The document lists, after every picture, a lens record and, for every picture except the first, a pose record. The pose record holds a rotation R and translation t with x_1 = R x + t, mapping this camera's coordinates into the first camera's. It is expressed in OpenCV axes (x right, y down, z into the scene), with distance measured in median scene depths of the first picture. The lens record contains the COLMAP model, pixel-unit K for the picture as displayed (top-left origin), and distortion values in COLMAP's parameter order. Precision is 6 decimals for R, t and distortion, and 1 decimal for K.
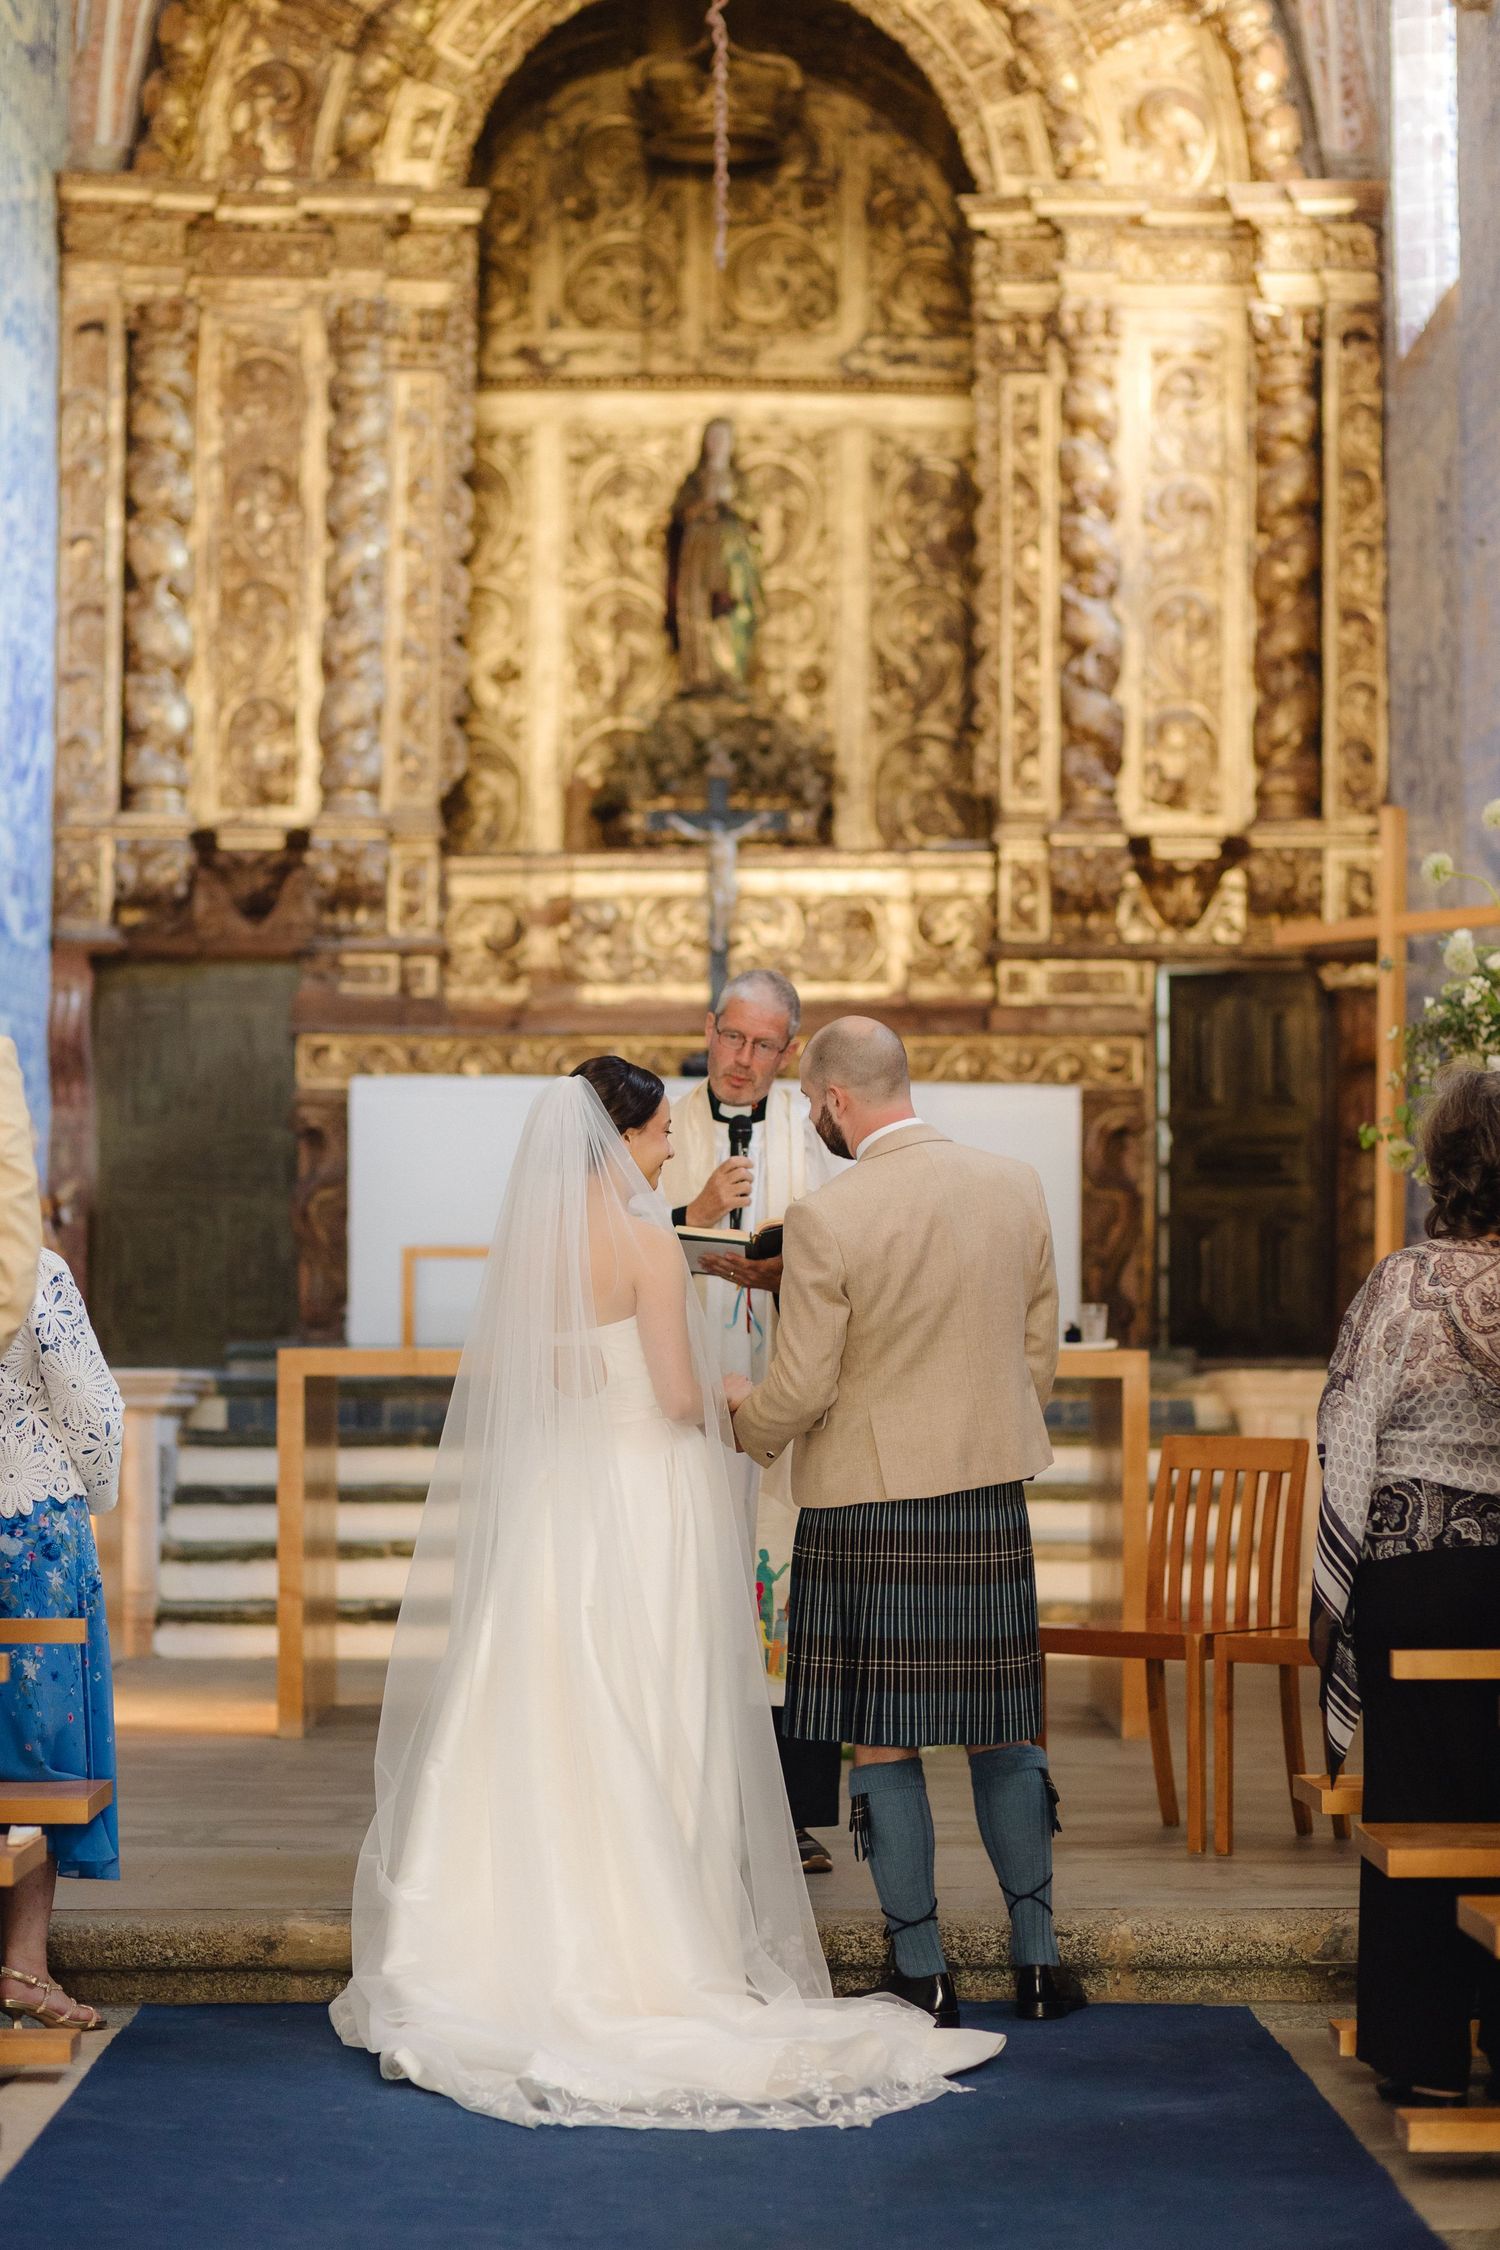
lens RADIAL K [[5308.5, 0, 747.1], [0, 5308.5, 1144.2], [0, 0, 1]] dist [-0.015276, 0.000000]
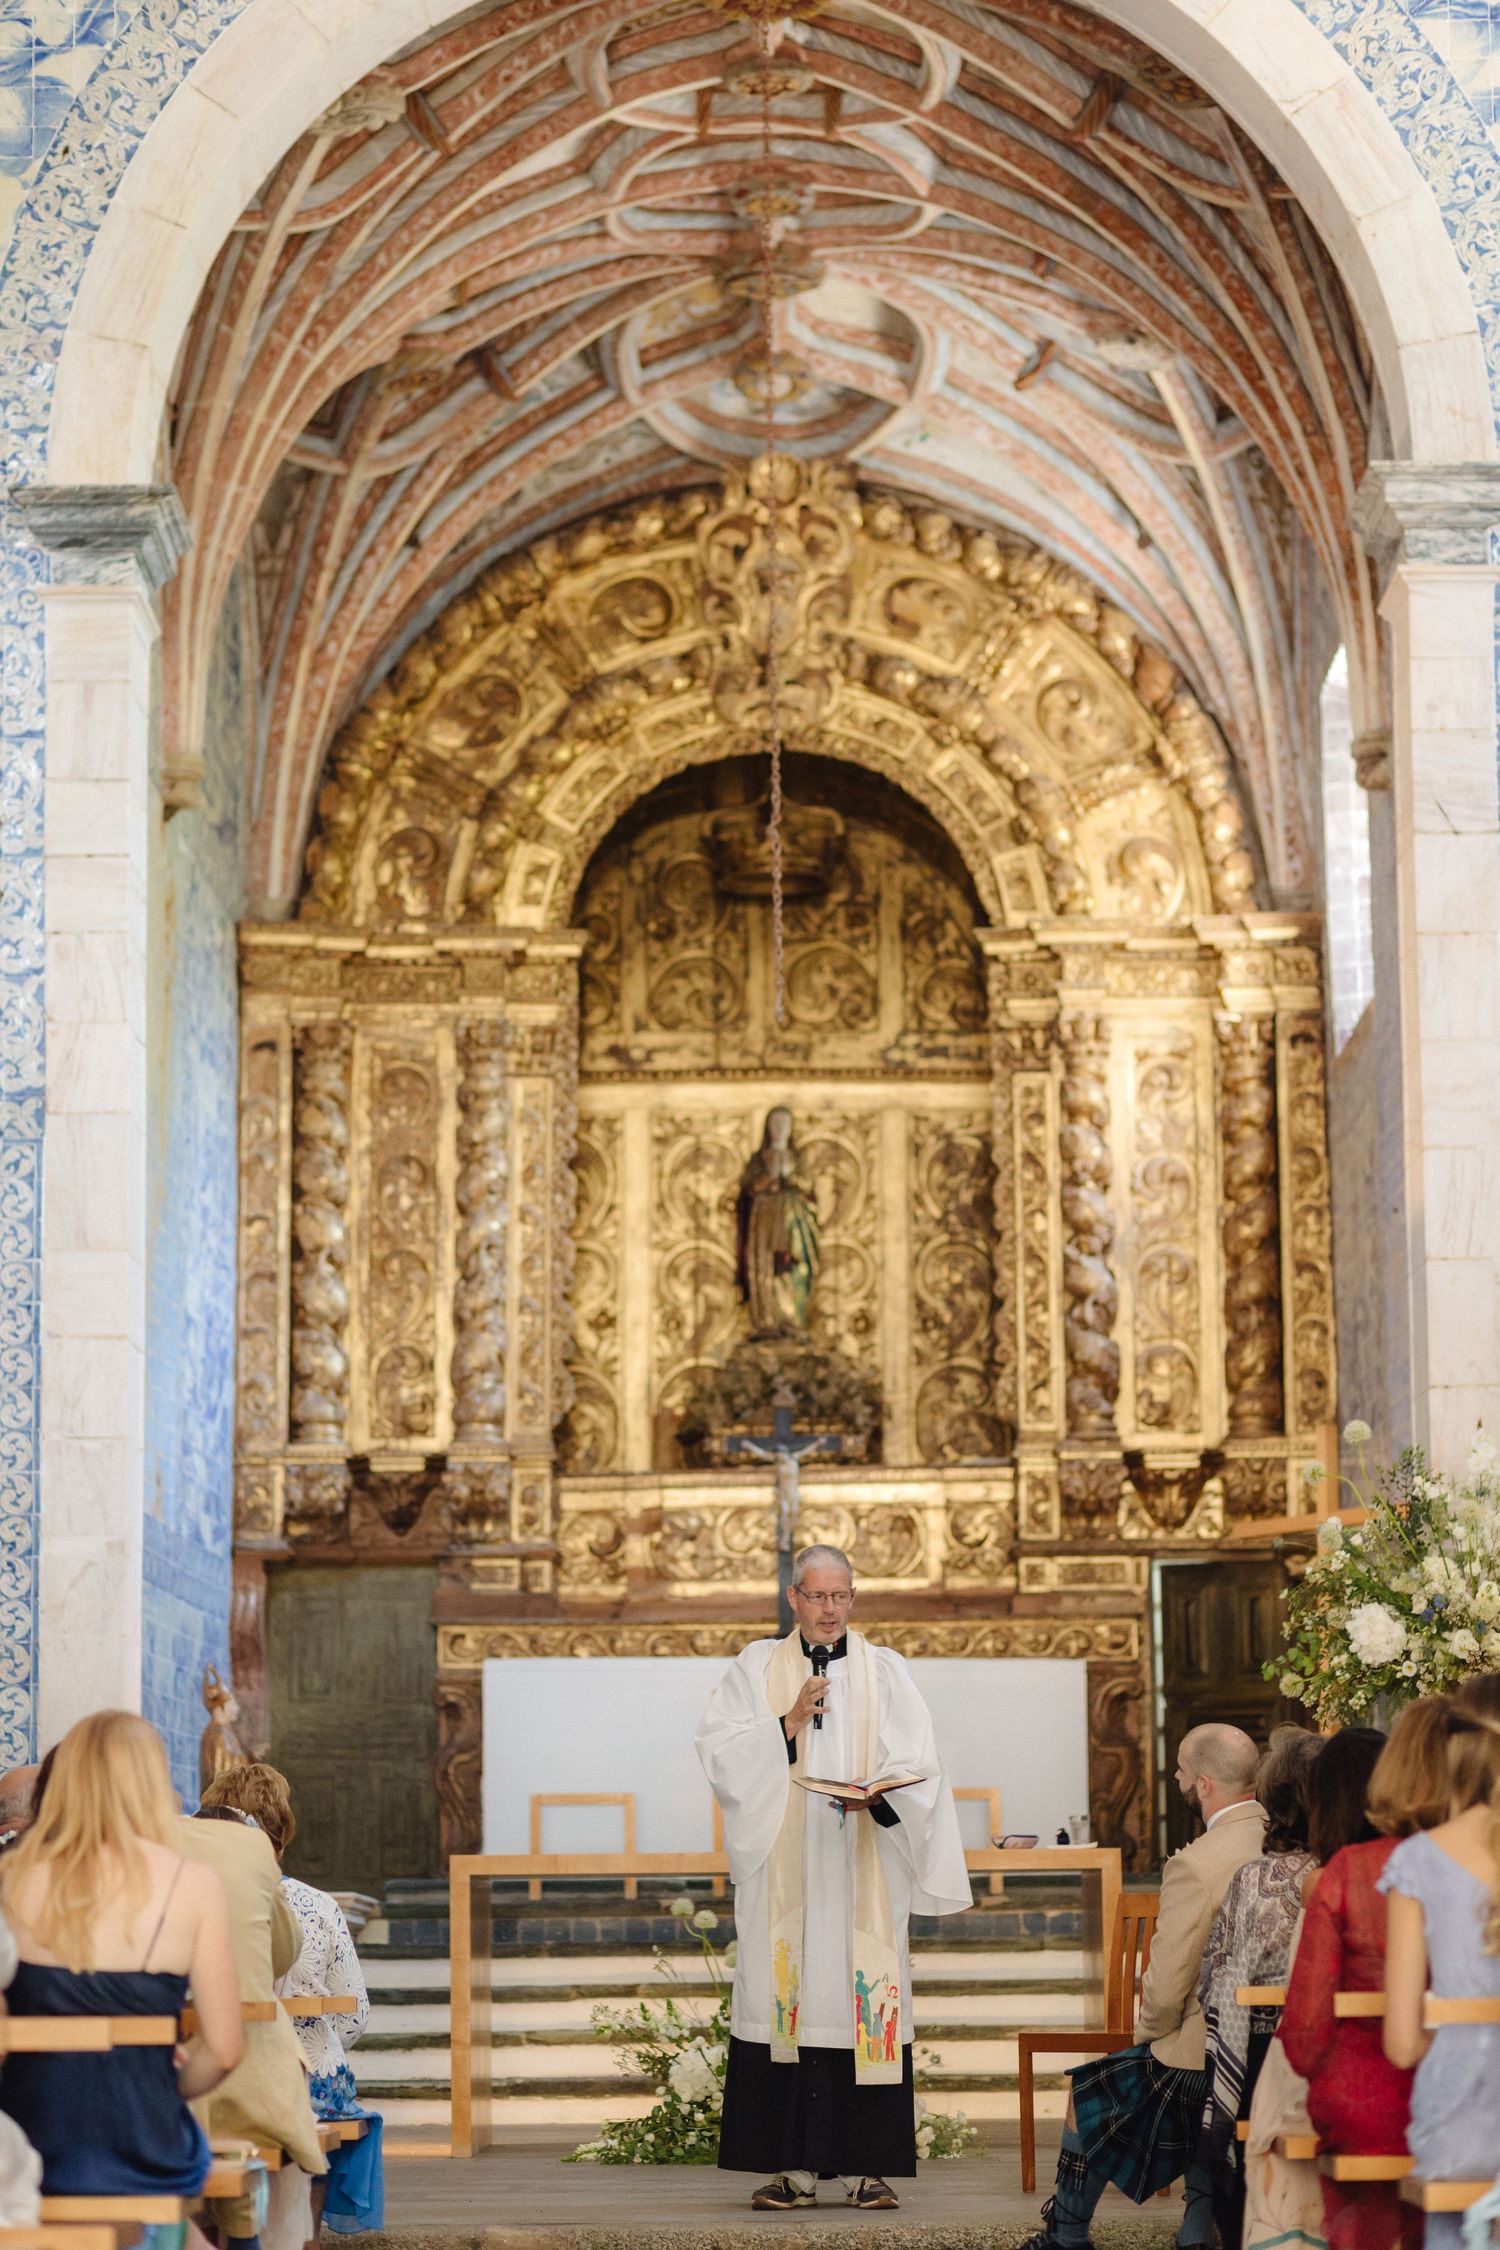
lens RADIAL K [[5308.5, 0, 745.3], [0, 5308.5, 1141.5], [0, 0, 1]] dist [-0.015276, 0.000000]
pose [[0.999822, -0.014442, -0.012125, 0.001428], [0.012920, 0.992999, -0.117415, 0.012443], [0.013735, 0.117237, 0.993009, -0.205699]]
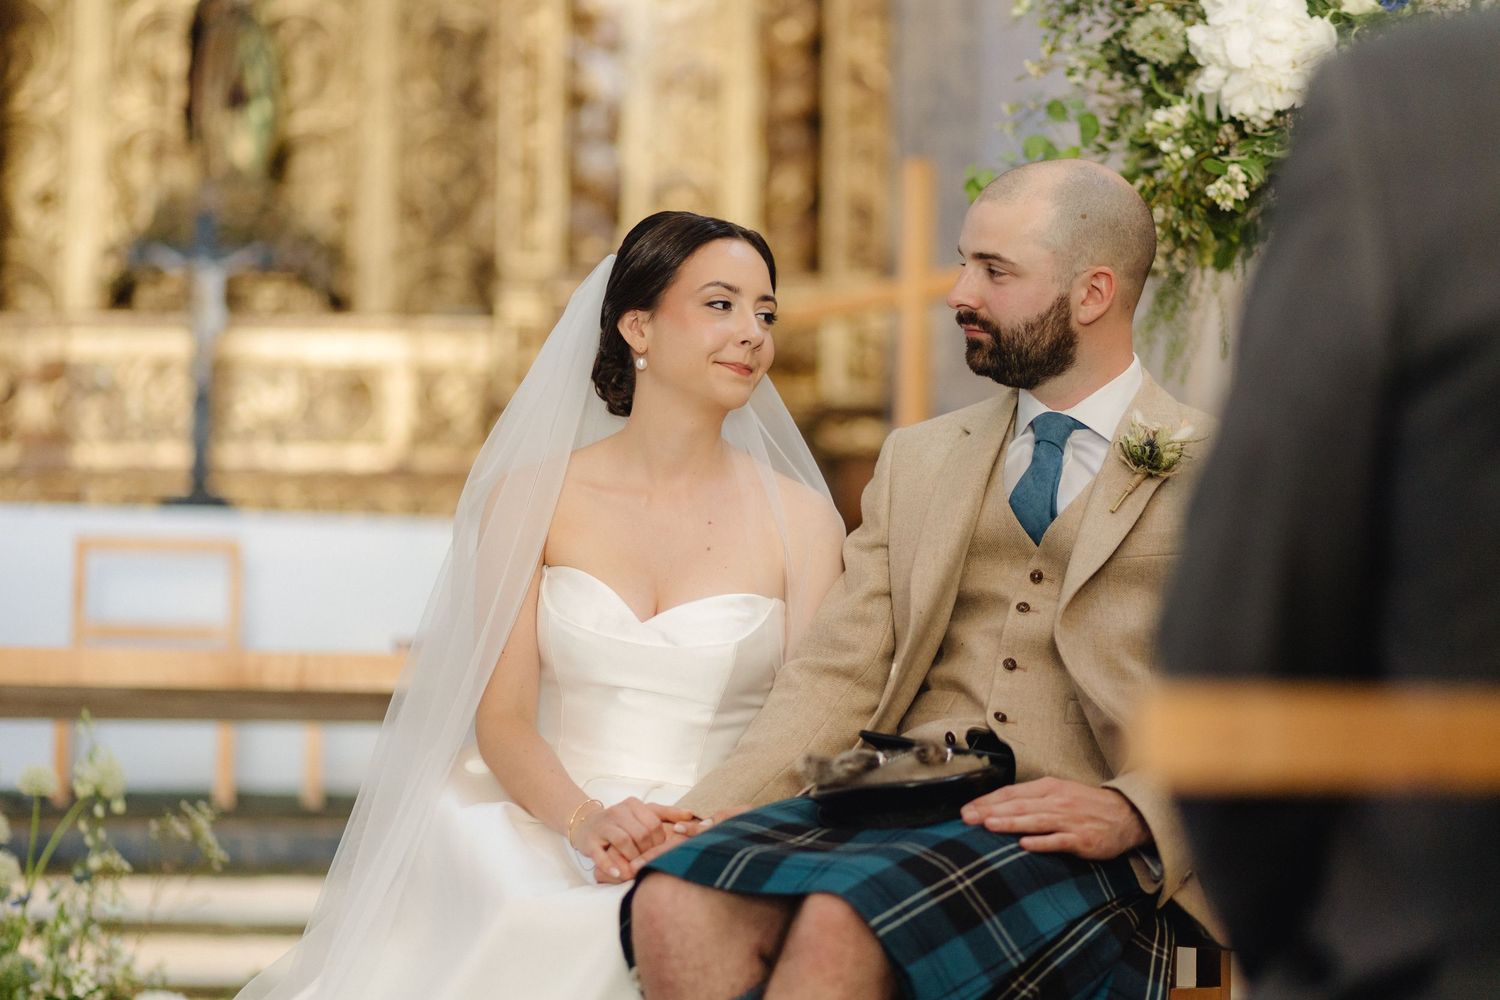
lens RADIAL K [[3539.0, 0, 750.3], [0, 3539.0, 497.6], [0, 0, 1]] dist [-0.015276, 0.000000]
pose [[0.995085, 0.015852, 0.097745, 0.030262], [-0.006643, 0.995566, -0.093830, 0.041209], [-0.098799, 0.092720, 0.990778, 0.348587]]
